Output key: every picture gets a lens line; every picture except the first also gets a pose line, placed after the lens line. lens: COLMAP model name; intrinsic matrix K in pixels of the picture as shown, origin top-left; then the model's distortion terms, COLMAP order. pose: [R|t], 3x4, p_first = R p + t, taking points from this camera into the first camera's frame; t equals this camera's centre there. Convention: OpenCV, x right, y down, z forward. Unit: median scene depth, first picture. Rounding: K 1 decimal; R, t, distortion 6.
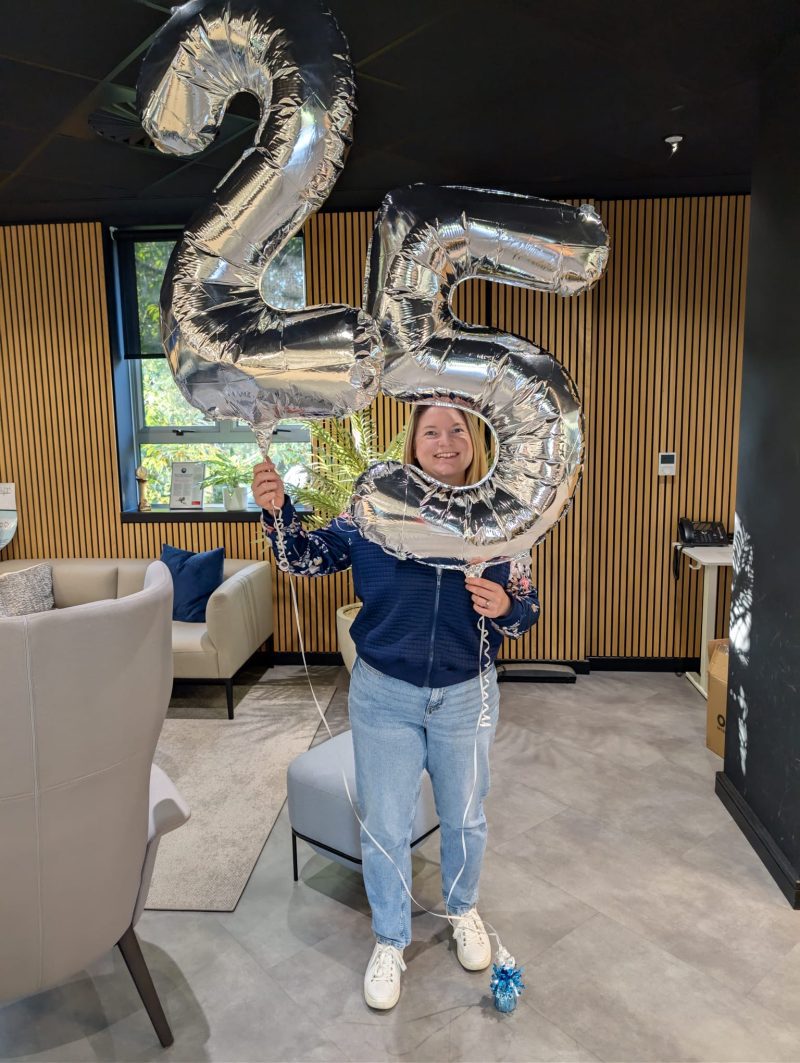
lens RADIAL K [[786.5, 0, 399.4], [0, 786.5, 529.0], [0, 0, 1]] dist [0.026175, -0.015737]
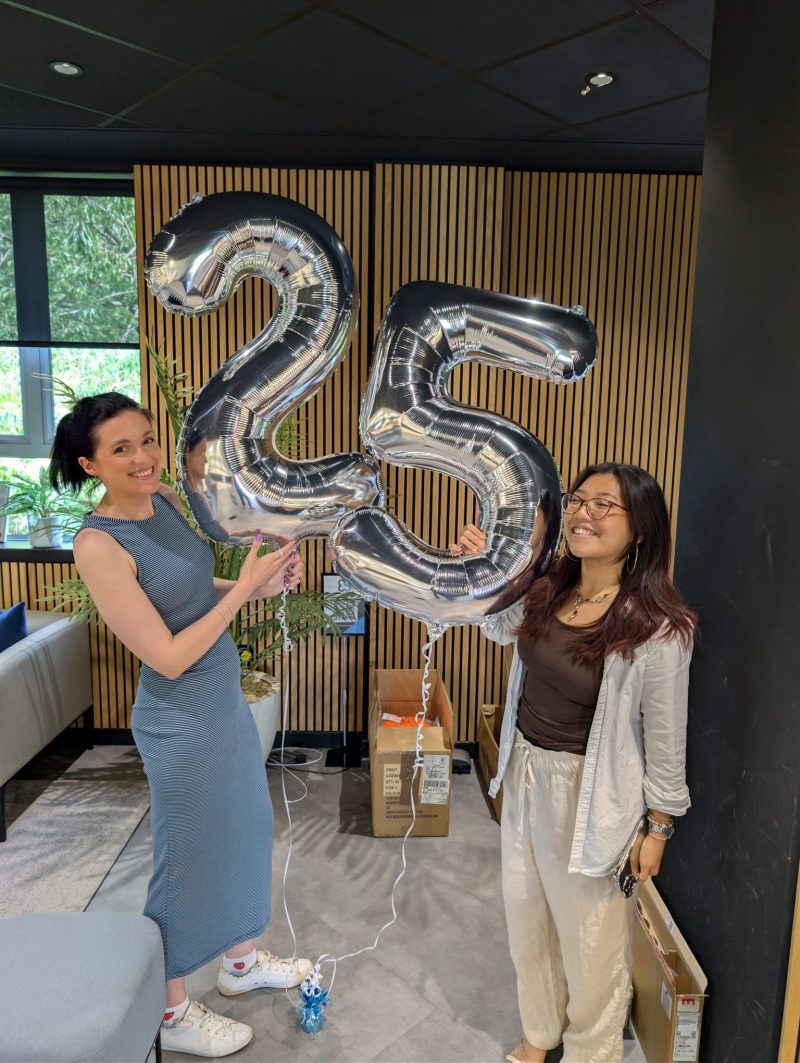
lens RADIAL K [[786.5, 0, 406.4], [0, 786.5, 537.3], [0, 0, 1]] dist [0.026175, -0.015737]
pose [[0.995542, 0.019419, 0.092301, 0.101361], [-0.020580, 0.999720, 0.011643, -0.067616], [-0.092049, -0.013490, 0.995663, 0.263906]]
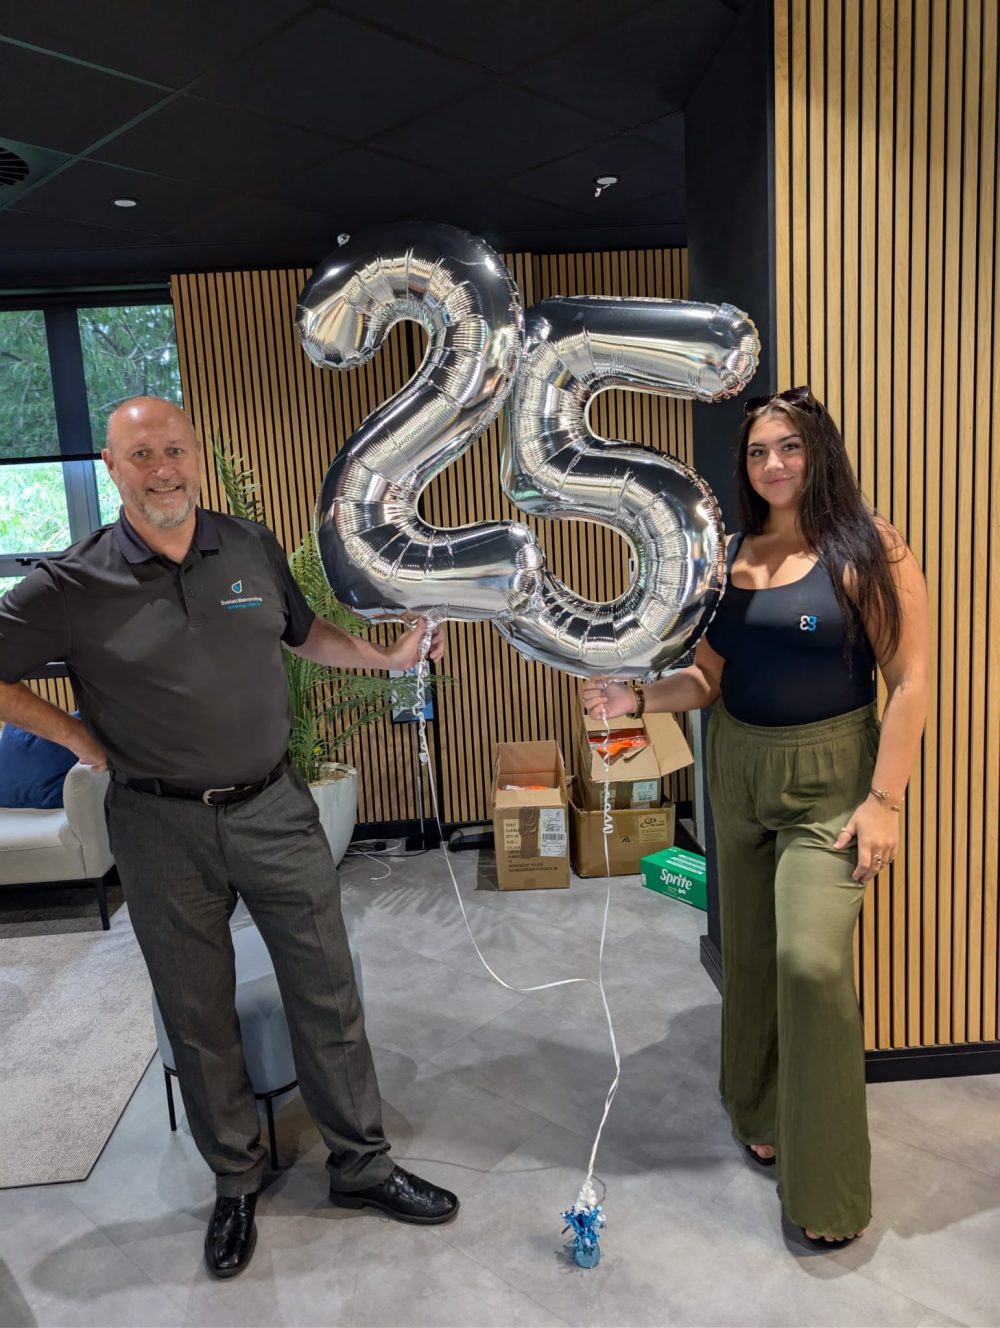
lens RADIAL K [[982.5, 0, 494.4], [0, 982.5, 661.1], [0, 0, 1]] dist [0.026175, -0.015737]
pose [[0.990368, -0.062169, 0.123716, 0.067828], [0.062476, 0.998046, 0.001402, 0.001104], [-0.123562, 0.006341, 0.992317, -0.008675]]
